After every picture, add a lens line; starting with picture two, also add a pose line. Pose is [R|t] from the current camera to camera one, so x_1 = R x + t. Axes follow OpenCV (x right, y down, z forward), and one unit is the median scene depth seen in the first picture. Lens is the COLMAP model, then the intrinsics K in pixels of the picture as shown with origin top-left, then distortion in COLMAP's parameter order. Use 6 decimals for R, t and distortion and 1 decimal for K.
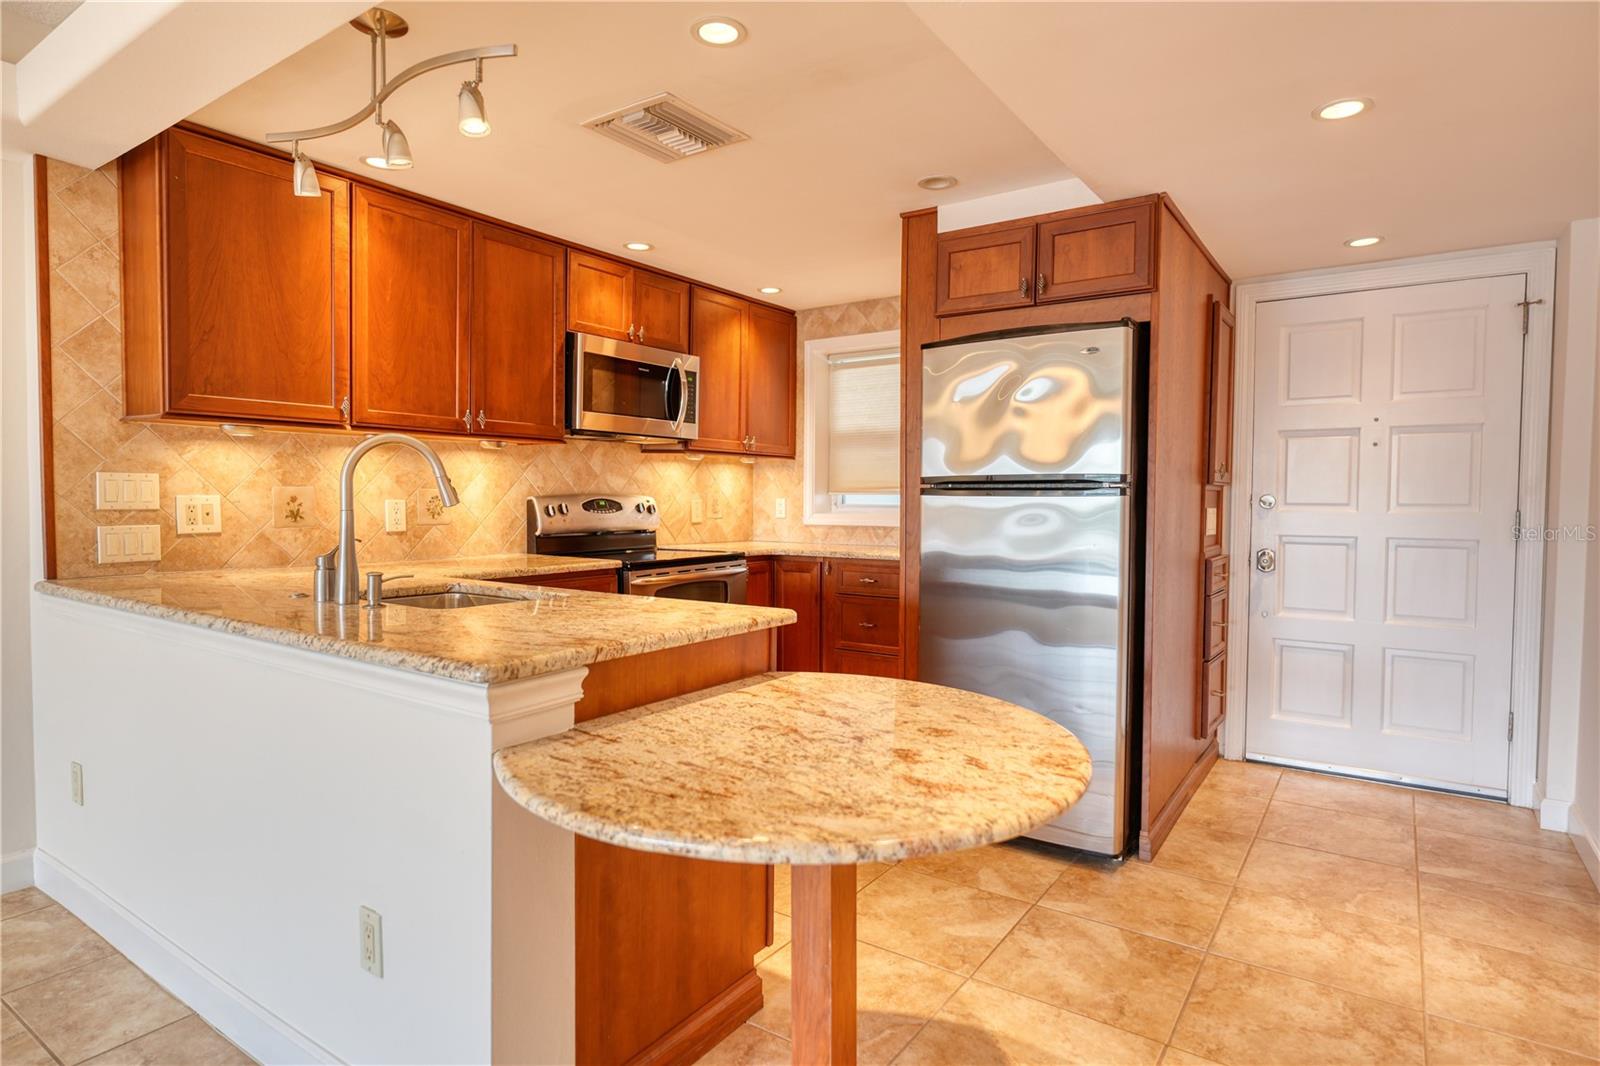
lens RADIAL K [[863.3, 0, 798.8], [0, 863.3, 527.7], [0, 0, 1]] dist [-0.001427, -0.000665]
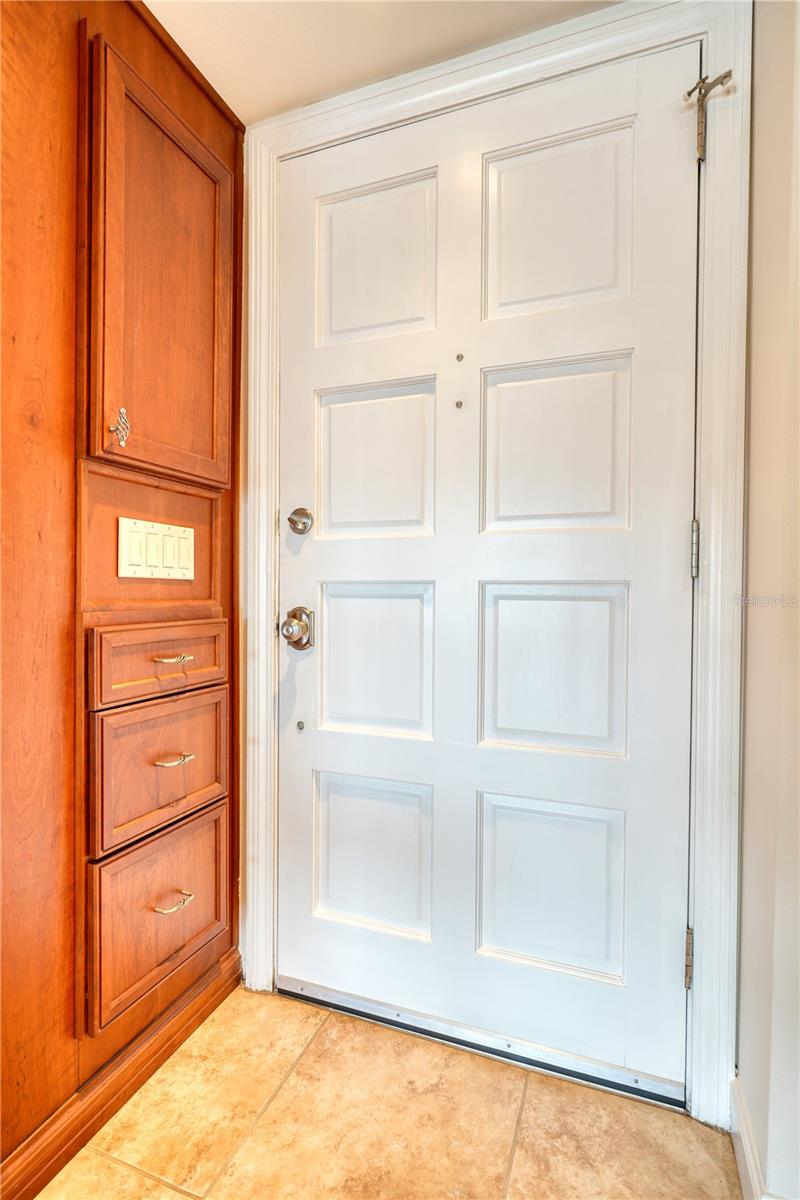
lens RADIAL K [[583.4, 0, 404.8], [0, 583.4, 594.8], [0, 0, 1]] dist [-0.006355, -0.000212]
pose [[0.971574, -0.004518, 0.236693, 0.558882], [0.008579, 0.999833, -0.016133, 0.025024], [-0.236581, 0.017705, 0.971450, 0.674221]]
